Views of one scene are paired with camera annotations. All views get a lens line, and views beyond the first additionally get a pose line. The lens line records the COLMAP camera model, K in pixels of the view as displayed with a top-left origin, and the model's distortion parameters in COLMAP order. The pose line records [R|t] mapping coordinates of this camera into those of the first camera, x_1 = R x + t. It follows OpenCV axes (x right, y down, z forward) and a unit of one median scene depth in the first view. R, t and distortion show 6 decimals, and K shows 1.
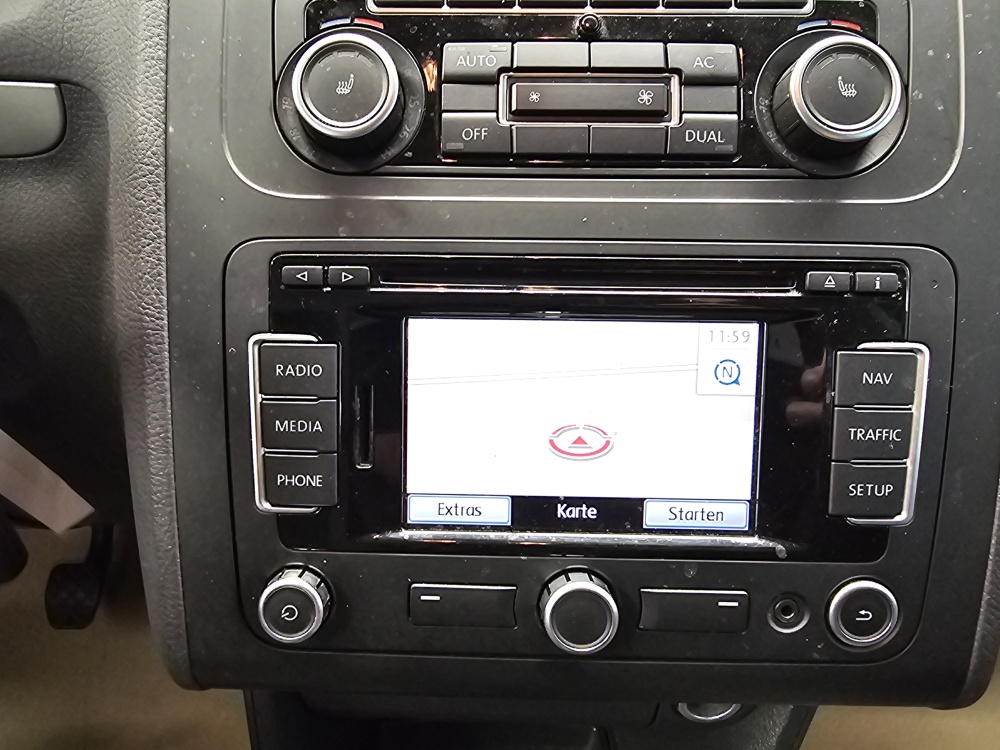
lens RADIAL K [[693.0, 0, 453.6], [0, 693.0, 389.6], [0, 0, 1]] dist [-0.003730, -0.001823]
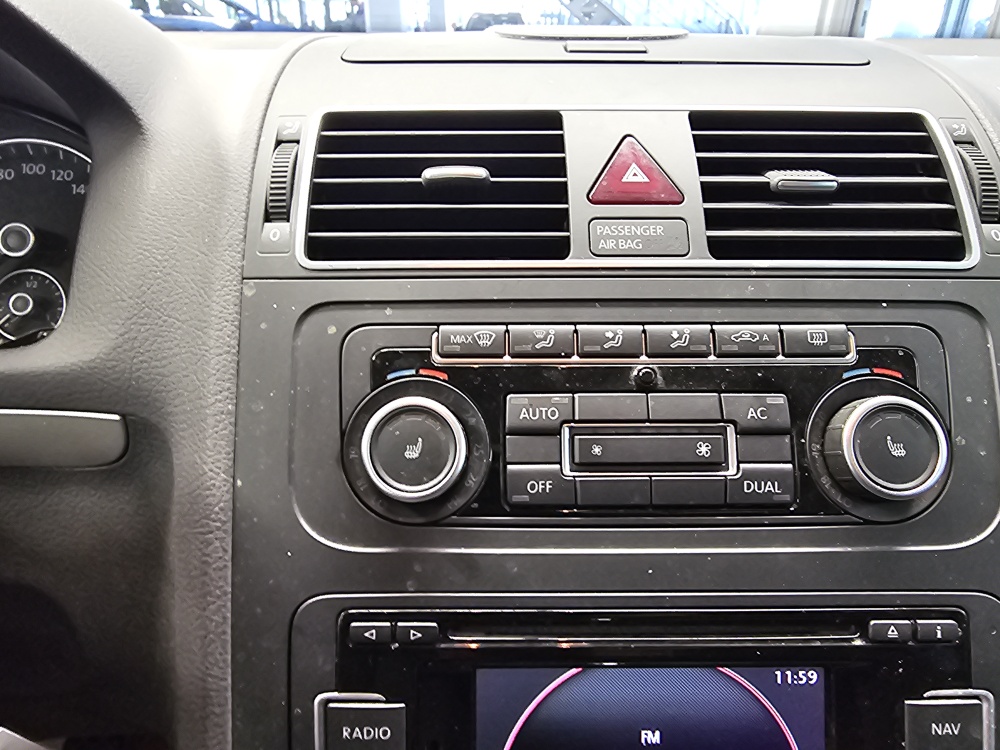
lens RADIAL K [[693.3, 0, 492.2], [0, 693.3, 371.6], [0, 0, 1]] dist [-0.002299, -0.004499]
pose [[0.999453, -0.014322, 0.029824, -0.067031], [0.017462, 0.994013, -0.107853, -0.425227], [-0.028100, 0.108315, 0.993719, -0.033511]]
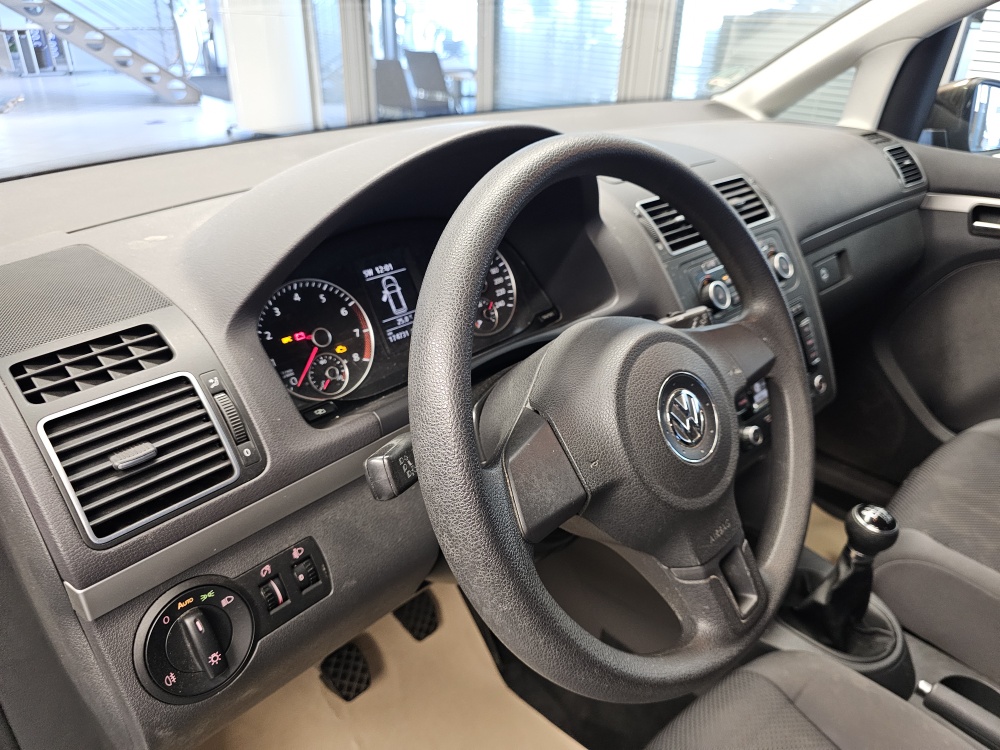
lens RADIAL K [[691.1, 0, 497.8], [0, 691.1, 367.2], [0, 0, 1]] dist [0.035402, -0.041976]
pose [[0.709039, -0.317388, 0.629705, -3.296824], [0.365338, 0.929132, 0.056941, -0.701867], [-0.603151, 0.189681, 0.774745, -1.021300]]
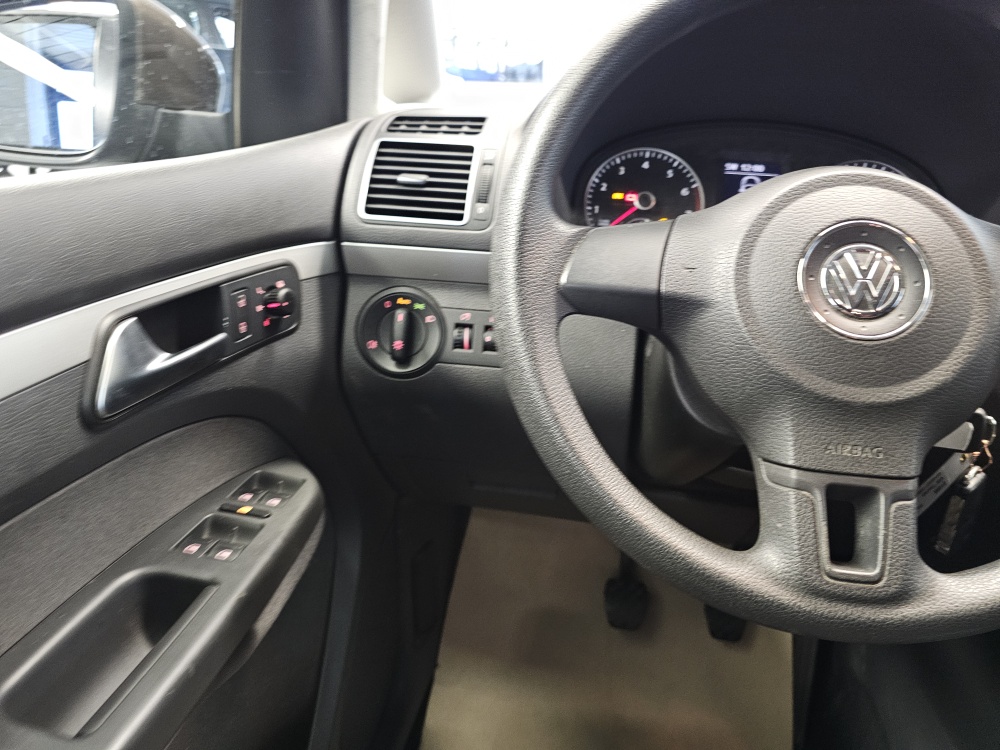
lens RADIAL K [[691.1, 0, 497.8], [0, 691.1, 367.2], [0, 0, 1]] dist [0.035402, -0.041976]
pose [[0.987087, 0.091351, -0.131585, -2.182380], [-0.111865, 0.981072, -0.158063, 0.320556], [0.114655, 0.170742, 0.978622, -1.319013]]
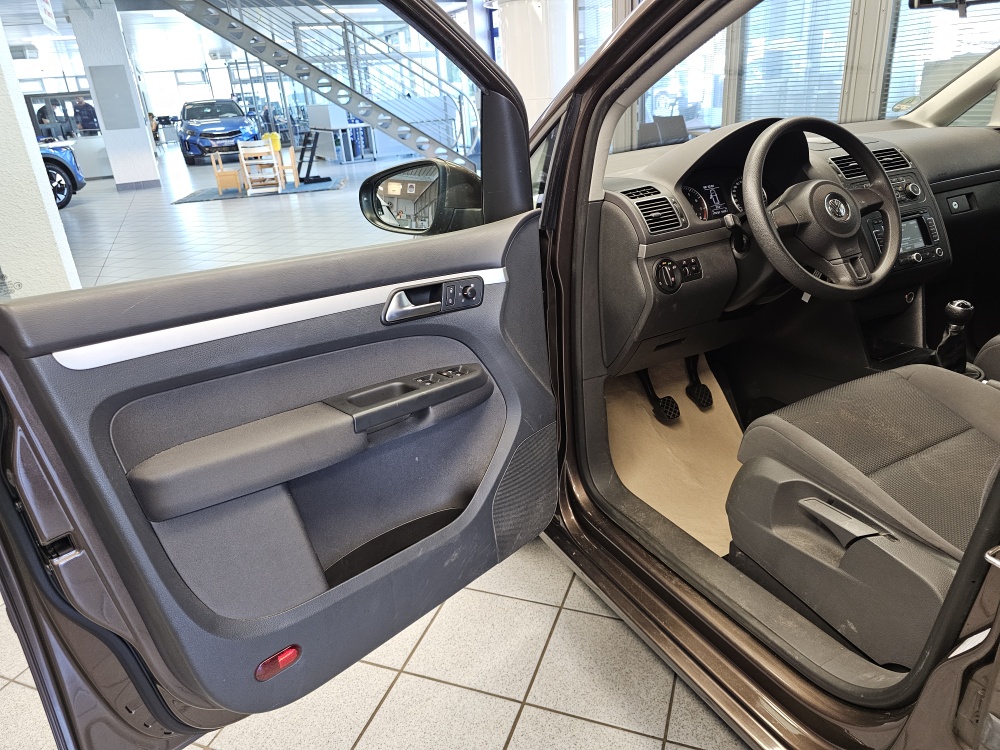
lens RADIAL K [[662.5, 0, 500.0], [0, 662.5, 375.0], [0, 0, 1]] dist [0.025876, -0.004640]
pose [[0.881321, -0.247214, 0.402690, -7.014954], [0.315426, 0.942338, -0.111829, 0.900079], [-0.351824, 0.225576, 0.908480, -3.711623]]
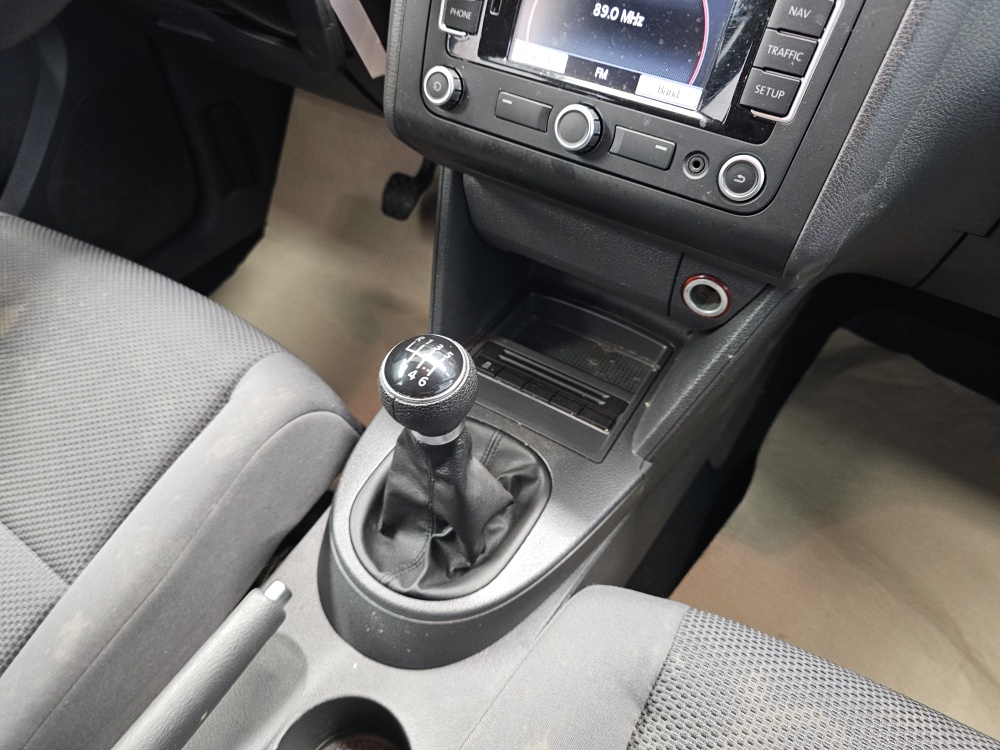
lens RADIAL K [[683.0, 0, 502.2], [0, 683.0, 371.0], [0, 0, 1]] dist [0.004299, -0.003410]
pose [[0.859338, 0.380565, -0.341627, 0.837266], [-0.269282, 0.904622, 0.330372, 0.358708], [0.434771, -0.191908, 0.879855, -0.698625]]
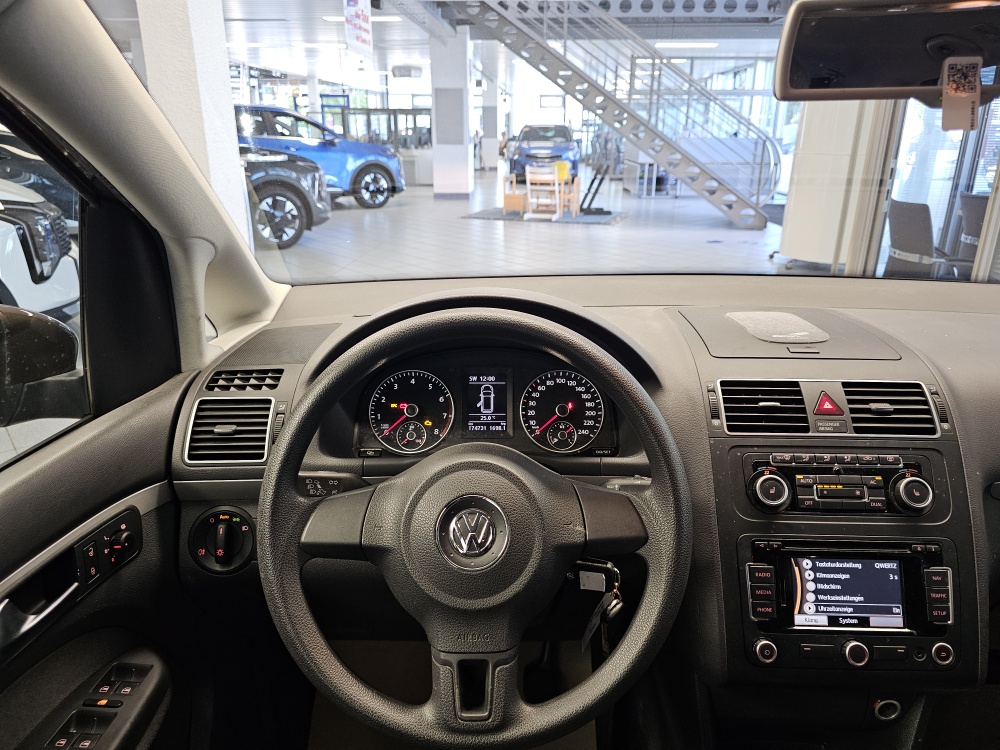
lens RADIAL K [[674.8, 0, 506.8], [0, 674.8, 362.8], [0, 0, 1]] dist [0.060894, -0.077752]
pose [[0.999998, 0.001877, -0.000185, -1.453303], [-0.001867, 0.970979, -0.239157, -0.230329], [-0.000269, 0.239157, 0.970981, -2.424119]]
